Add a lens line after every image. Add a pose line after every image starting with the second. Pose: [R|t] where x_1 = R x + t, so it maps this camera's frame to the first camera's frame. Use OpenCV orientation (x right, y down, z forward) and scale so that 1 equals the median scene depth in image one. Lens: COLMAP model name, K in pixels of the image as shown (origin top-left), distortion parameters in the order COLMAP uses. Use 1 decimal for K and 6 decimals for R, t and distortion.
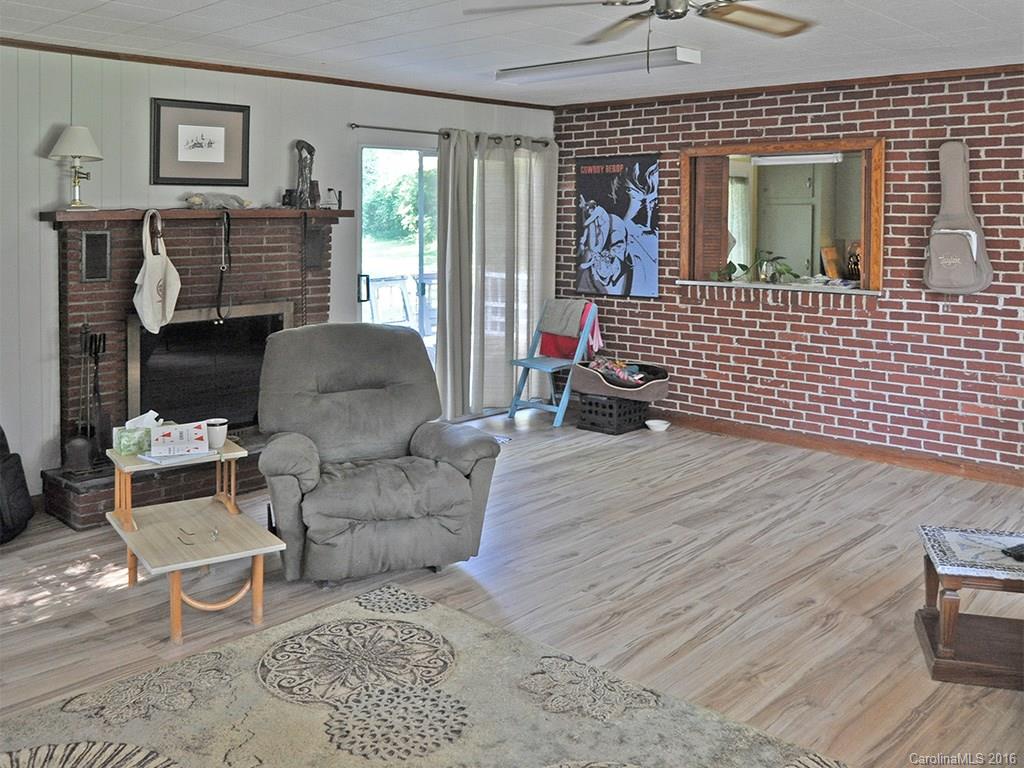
lens RADIAL K [[953.4, 0, 507.8], [0, 953.4, 383.1], [0, 0, 1]] dist [-0.061414, 0.008246]
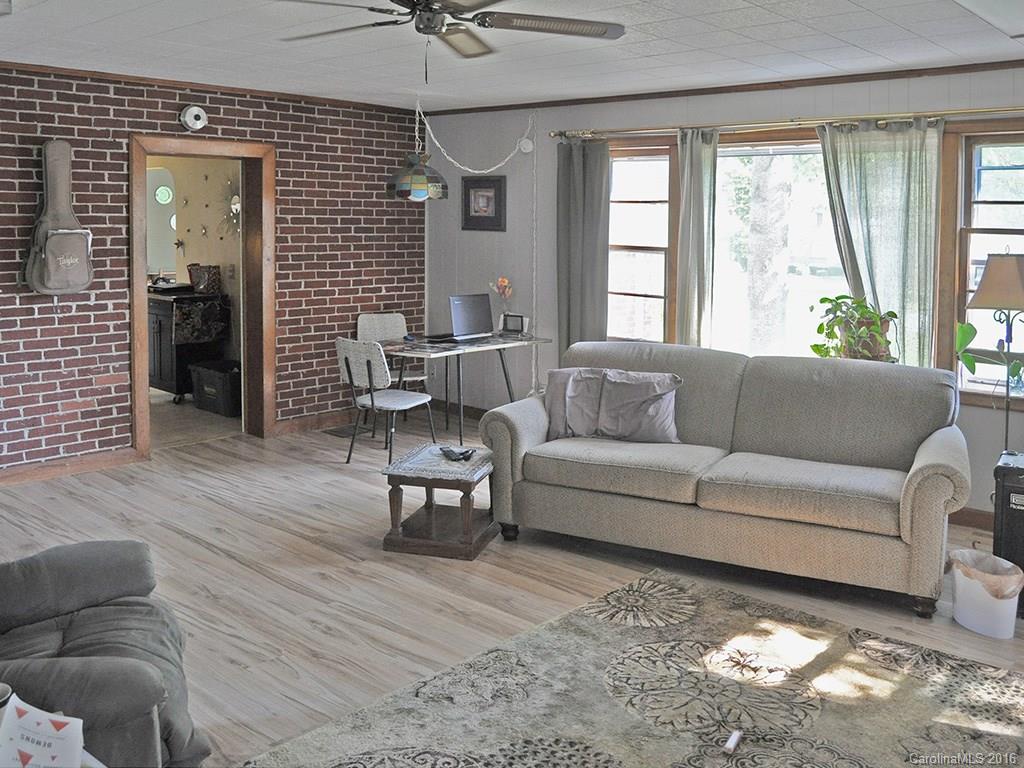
lens RADIAL K [[953.4, 0, 507.8], [0, 953.4, 383.1], [0, 0, 1]] dist [-0.061414, 0.008246]
pose [[-0.018432, -0.169173, 0.985414, -0.536412], [0.156983, 0.972868, 0.169956, -0.100328], [-0.987429, 0.157826, 0.008626, 0.552716]]
